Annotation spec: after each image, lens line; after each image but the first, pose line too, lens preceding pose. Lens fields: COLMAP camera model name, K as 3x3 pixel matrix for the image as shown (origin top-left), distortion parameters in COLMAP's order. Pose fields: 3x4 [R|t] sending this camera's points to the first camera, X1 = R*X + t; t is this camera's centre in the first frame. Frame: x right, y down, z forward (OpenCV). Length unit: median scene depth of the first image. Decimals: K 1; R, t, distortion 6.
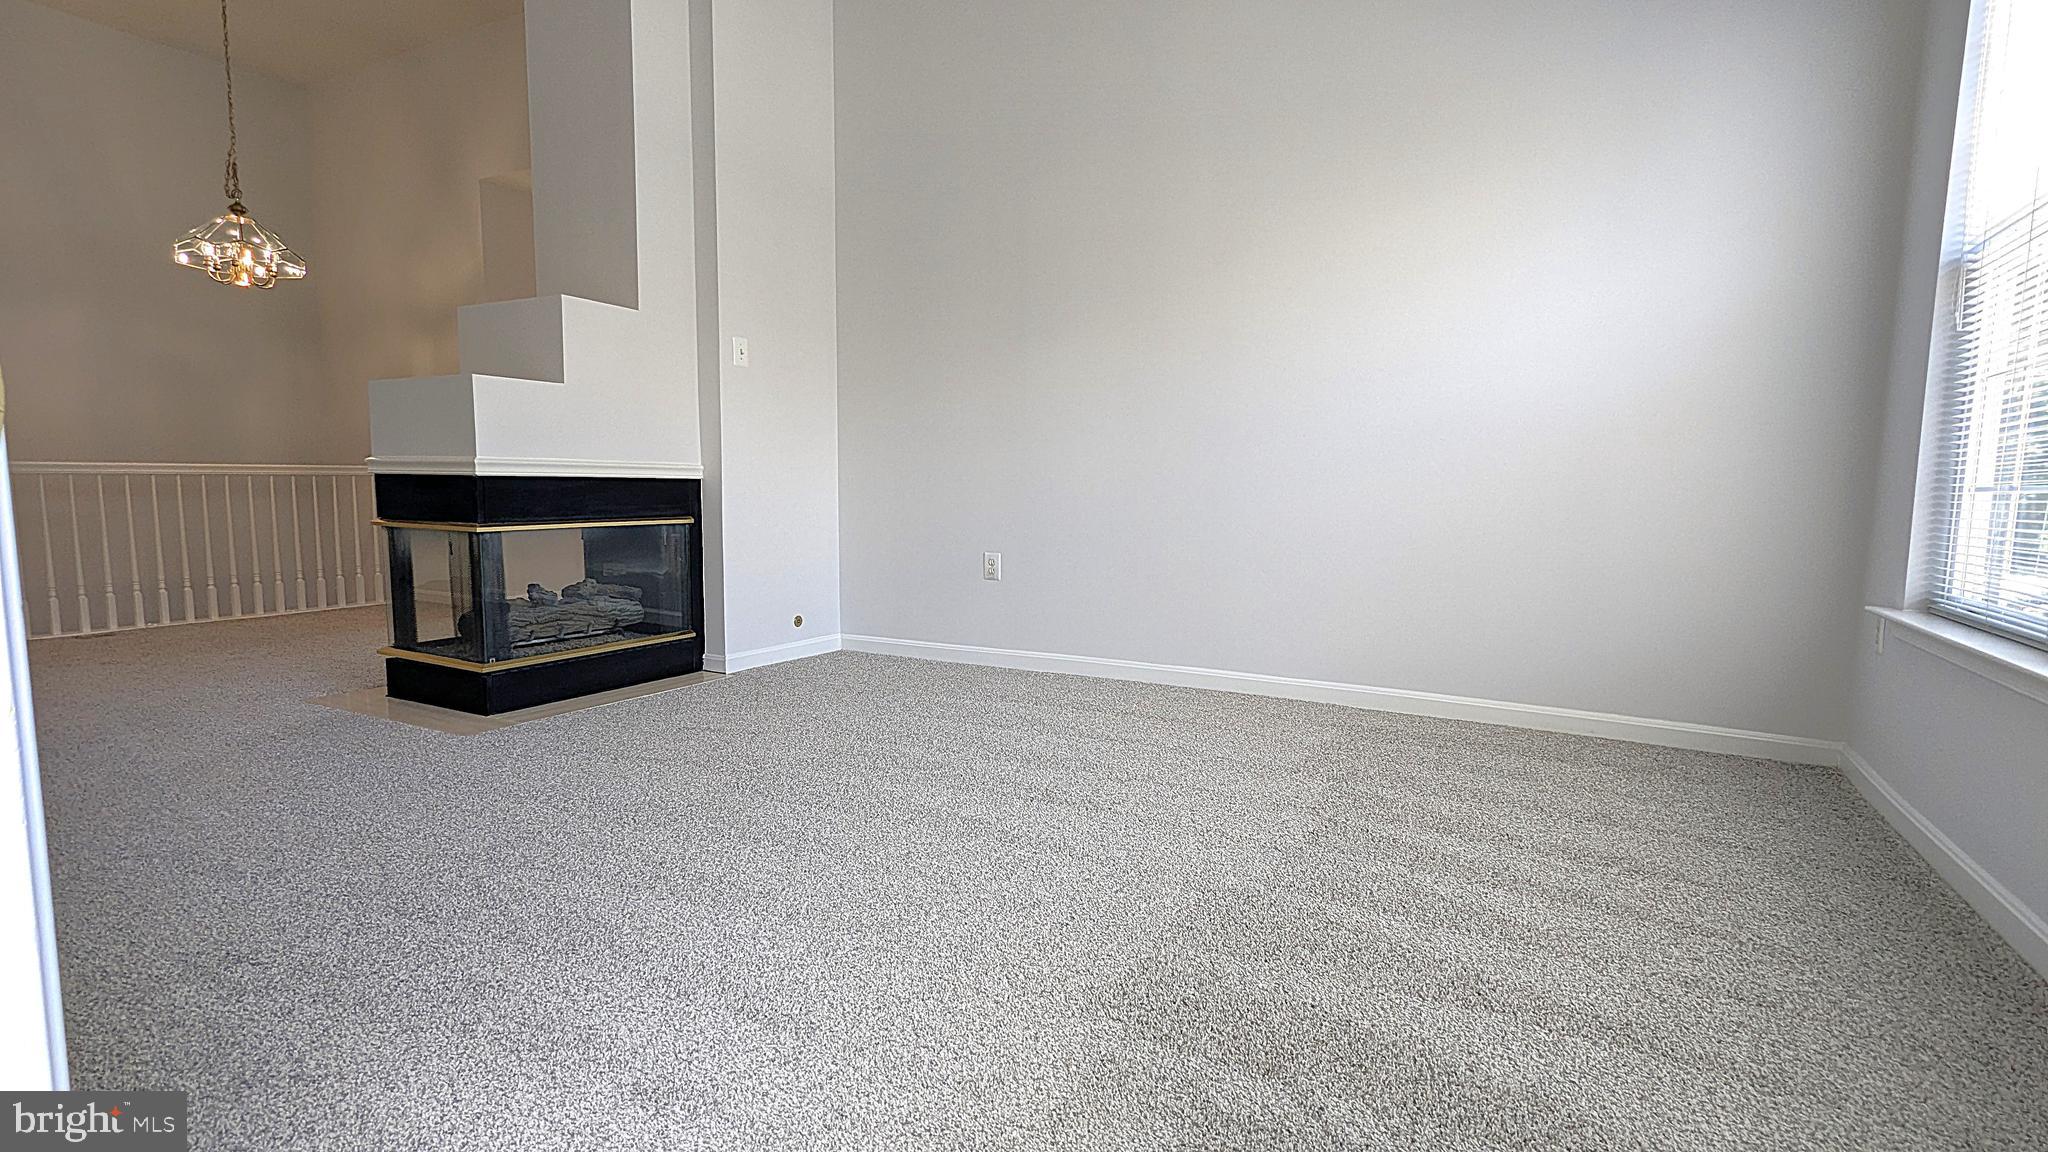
lens RADIAL K [[980.4, 0, 1031.8], [0, 980.4, 577.3], [0, 0, 1]] dist [0.012180, 0.000045]
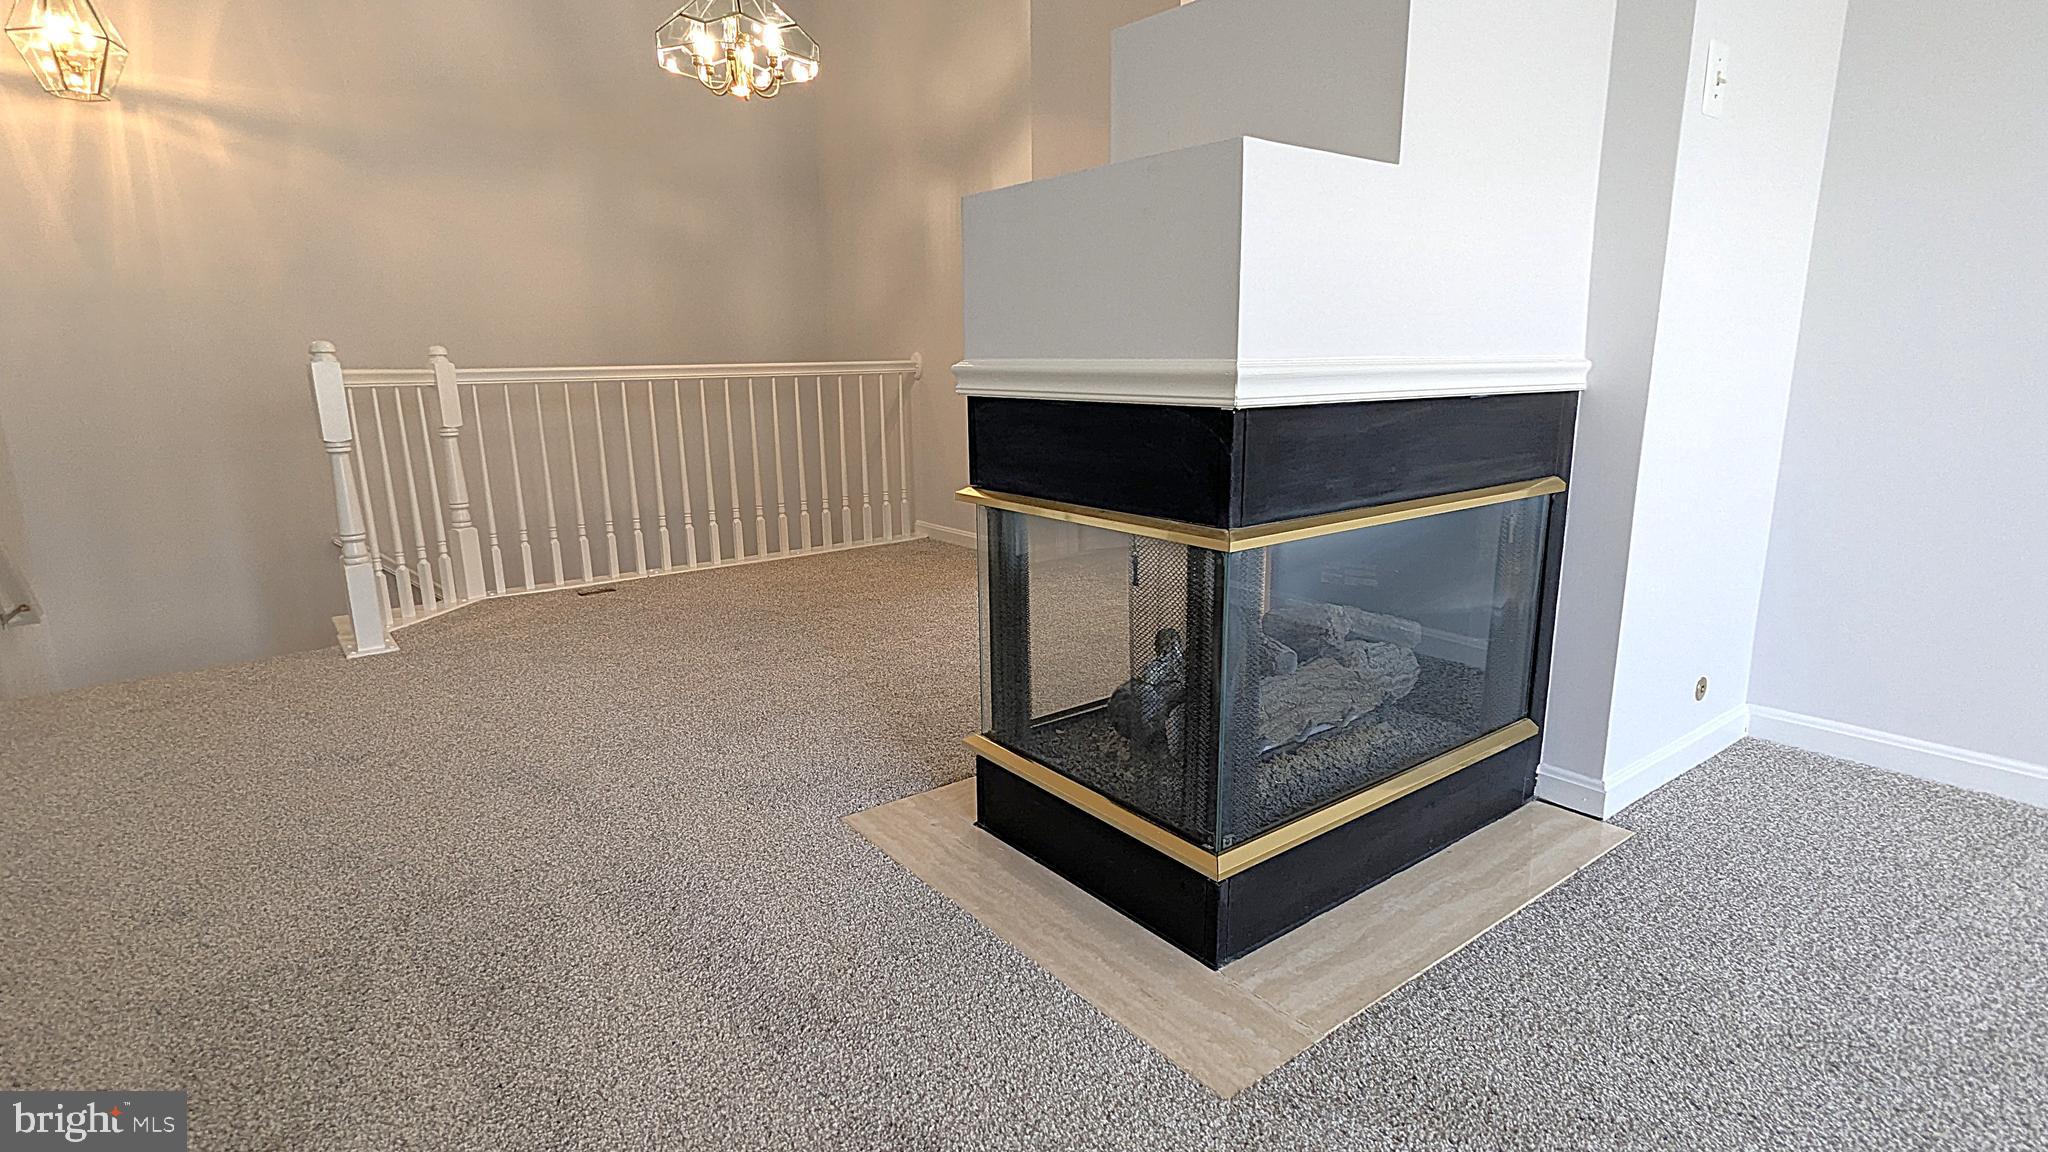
lens RADIAL K [[980.4, 0, 1031.8], [0, 980.4, 577.3], [0, 0, 1]] dist [0.012180, 0.000045]
pose [[0.925467, 0.069220, -0.372450, -0.397903], [-0.024035, 0.991913, 0.124625, -0.067750], [0.378065, -0.106385, 0.919646, 0.492203]]
